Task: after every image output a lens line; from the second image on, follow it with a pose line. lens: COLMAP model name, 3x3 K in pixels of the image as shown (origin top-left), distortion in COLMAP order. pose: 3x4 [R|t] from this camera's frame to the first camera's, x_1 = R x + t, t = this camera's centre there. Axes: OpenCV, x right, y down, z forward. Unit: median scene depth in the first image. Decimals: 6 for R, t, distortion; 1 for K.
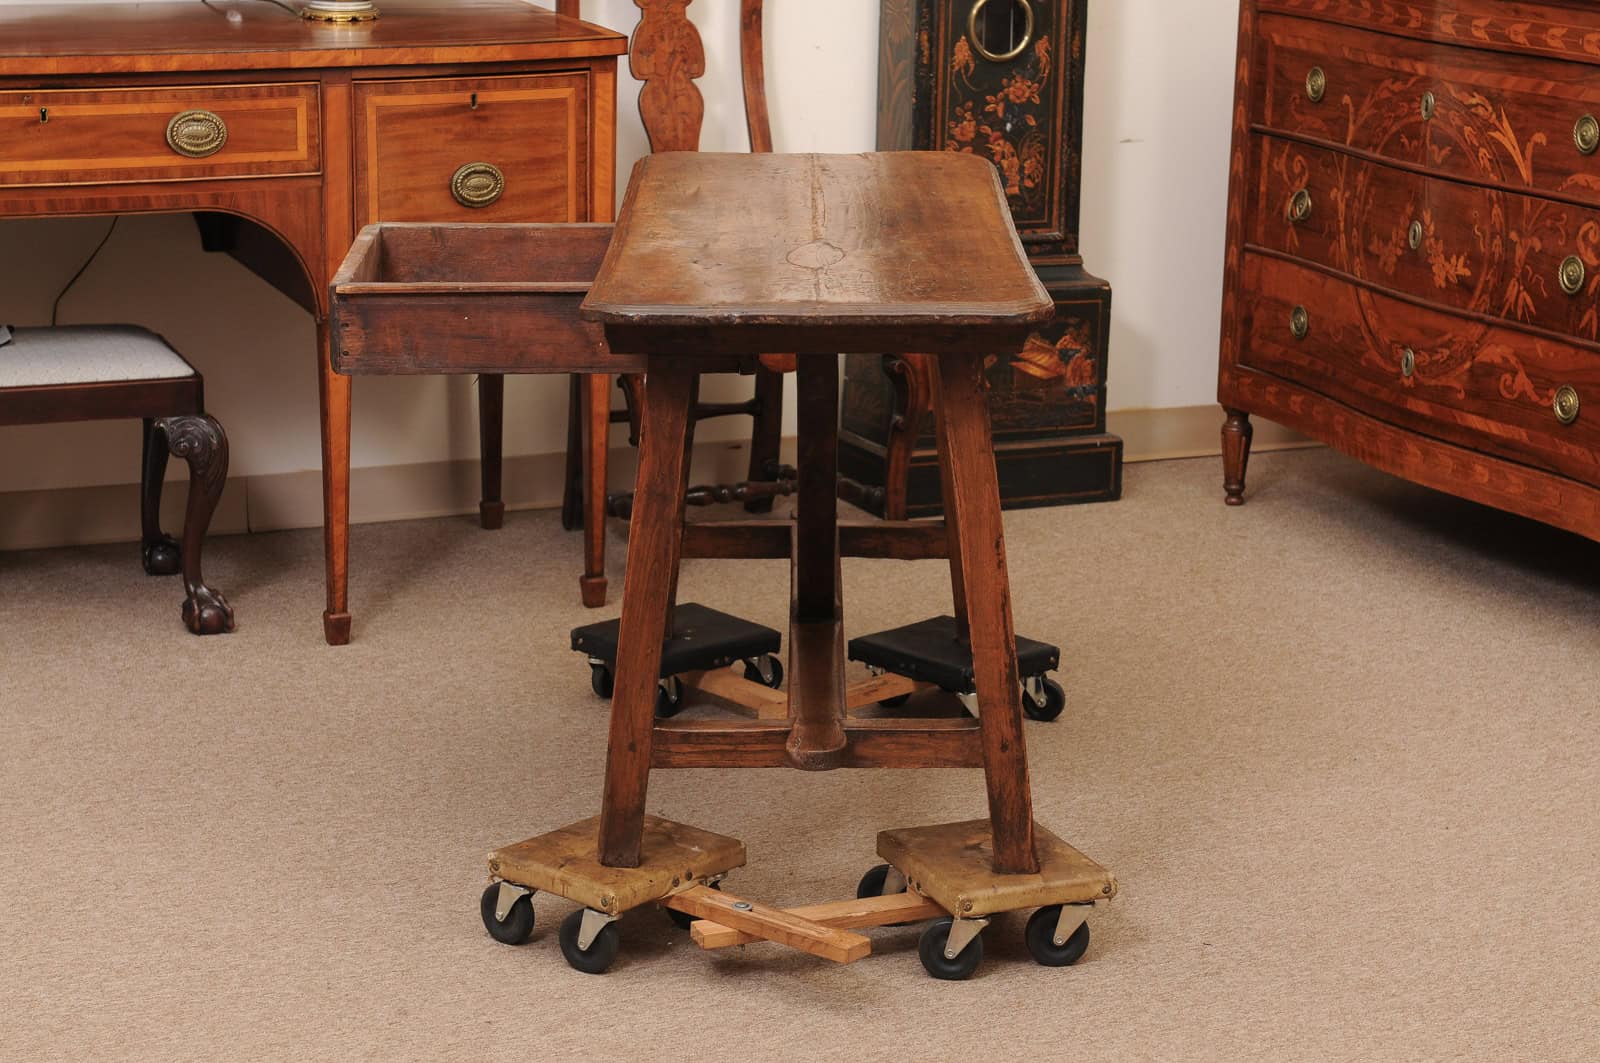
lens RADIAL K [[3422.5, 0, 800.0], [0, 3422.5, 531.5], [0, 0, 1]] dist [0.128030, 0.121165]
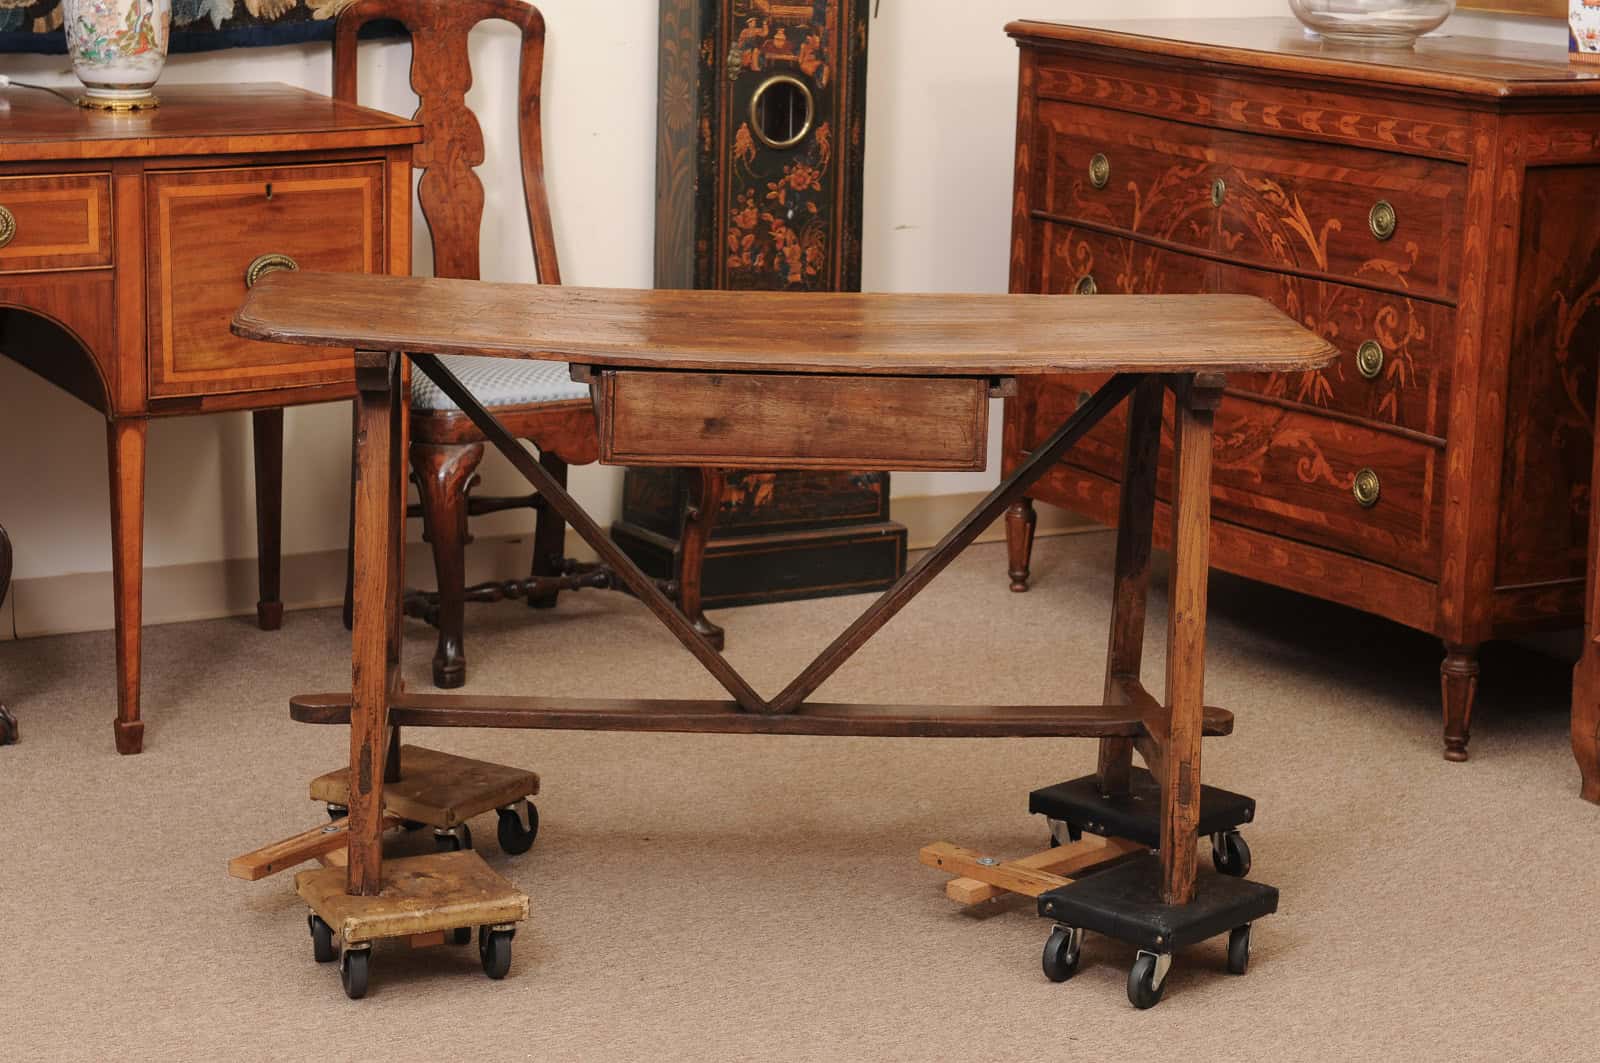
lens RADIAL K [[3476.0, 0, 800.0], [0, 3476.0, 531.5], [0, 0, 1]] dist [0.128264, 0.176895]
pose [[0.994633, -0.015429, 0.102310, -0.045893], [0.017968, 0.999552, -0.023950, -0.002515], [-0.101895, 0.025659, 0.994464, 0.003215]]
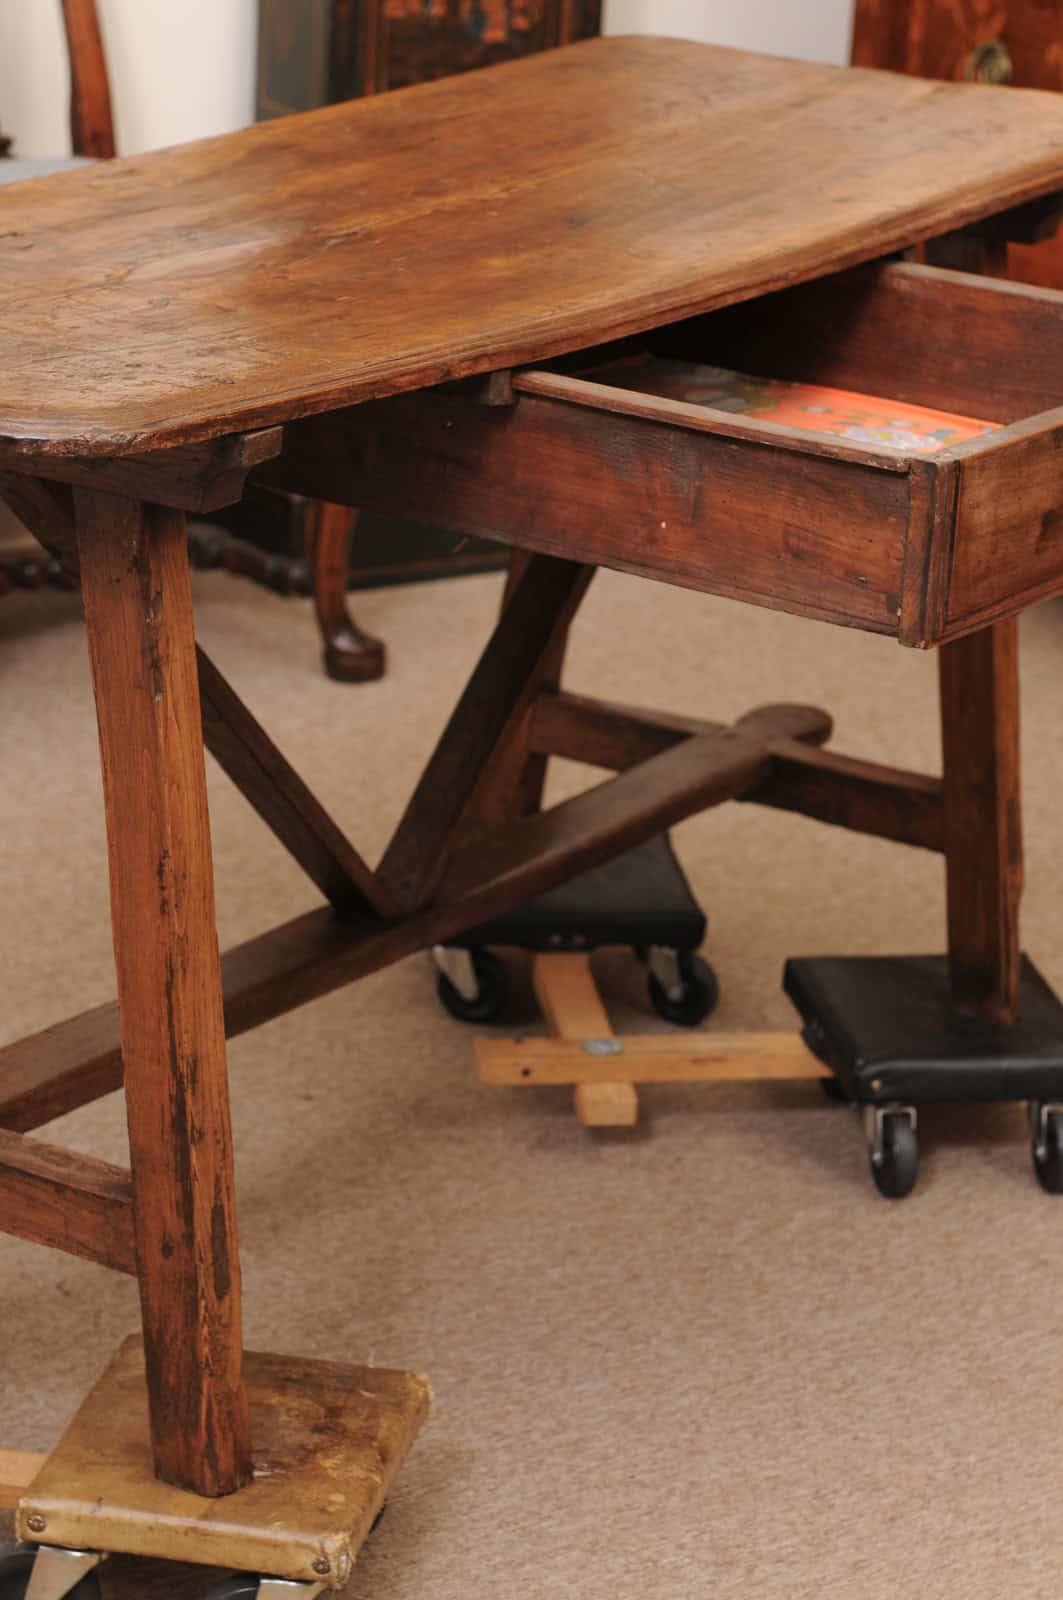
lens RADIAL K [[4613.3, 0, 531.5], [0, 4613.3, 800.0], [0, 0, 1]] dist [0.106974, 0.280345]
pose [[0.987761, -0.024322, 0.154066, -0.065411], [0.007870, 0.994281, 0.106508, -0.060597], [-0.155775, -0.103992, 0.982303, 0.231694]]
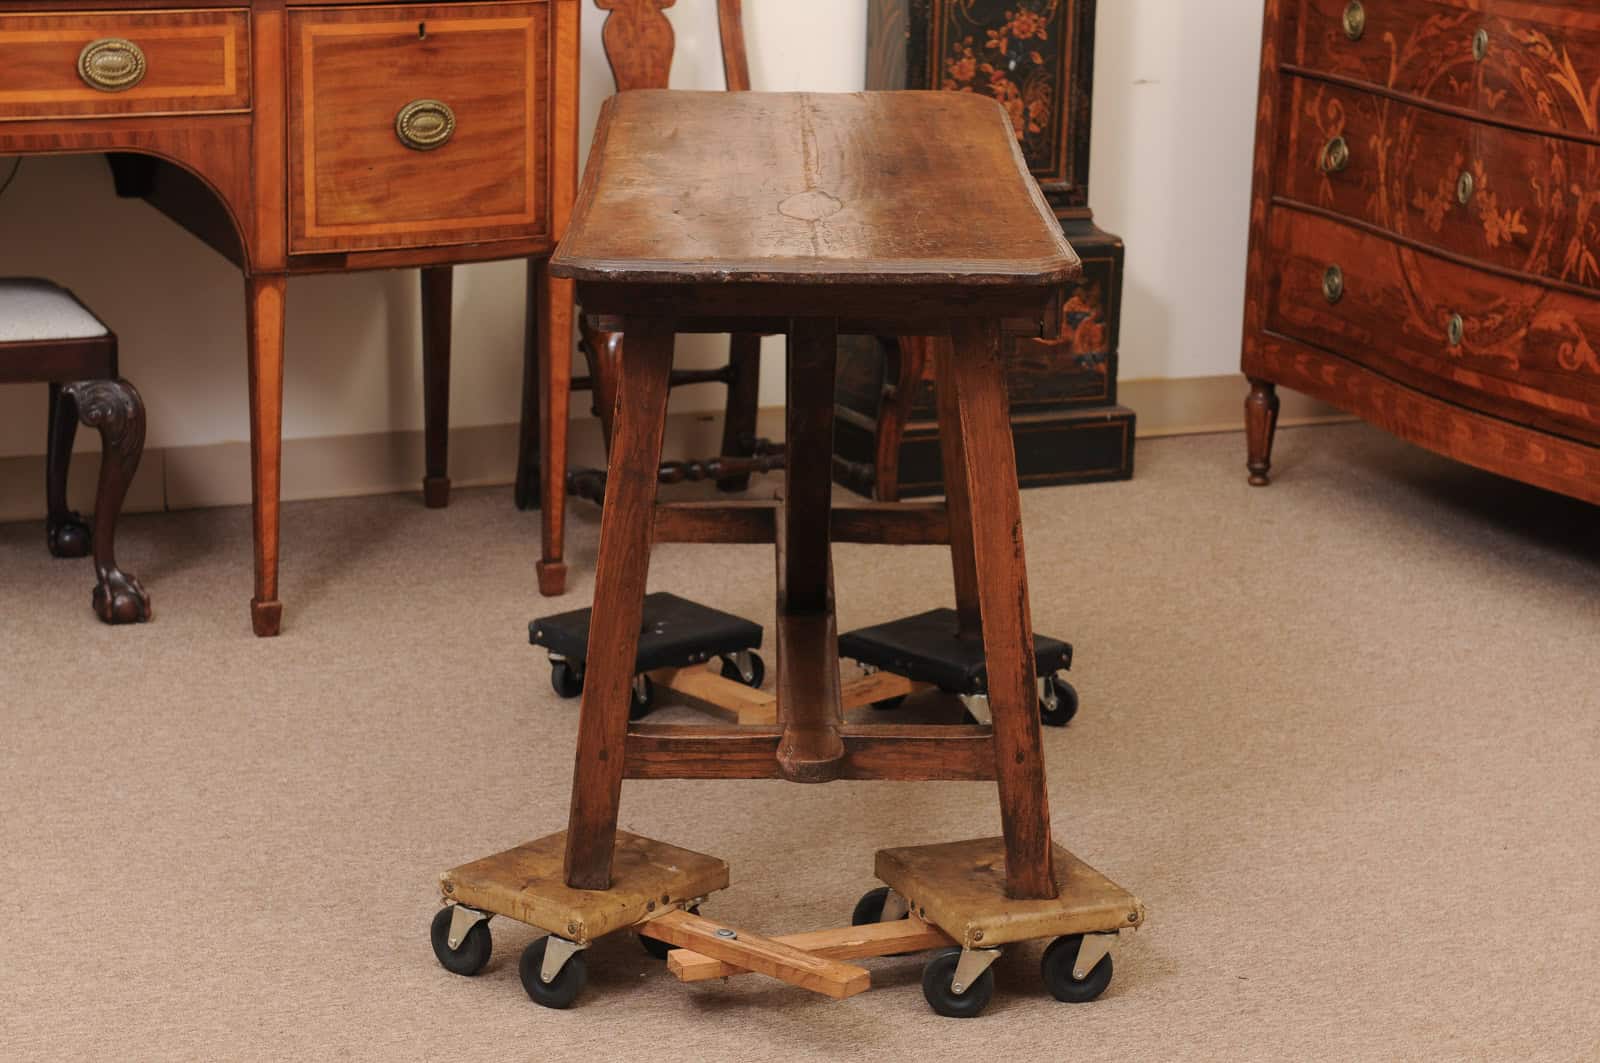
lens RADIAL K [[3727.0, 0, 800.0], [0, 3727.0, 531.5], [0, 0, 1]] dist [0.148066, 0.047679]
pose [[0.999906, 0.005562, 0.012506, -0.007419], [-0.005639, 0.999965, 0.006133, -0.001214], [-0.012472, -0.006202, 0.999903, 0.020001]]
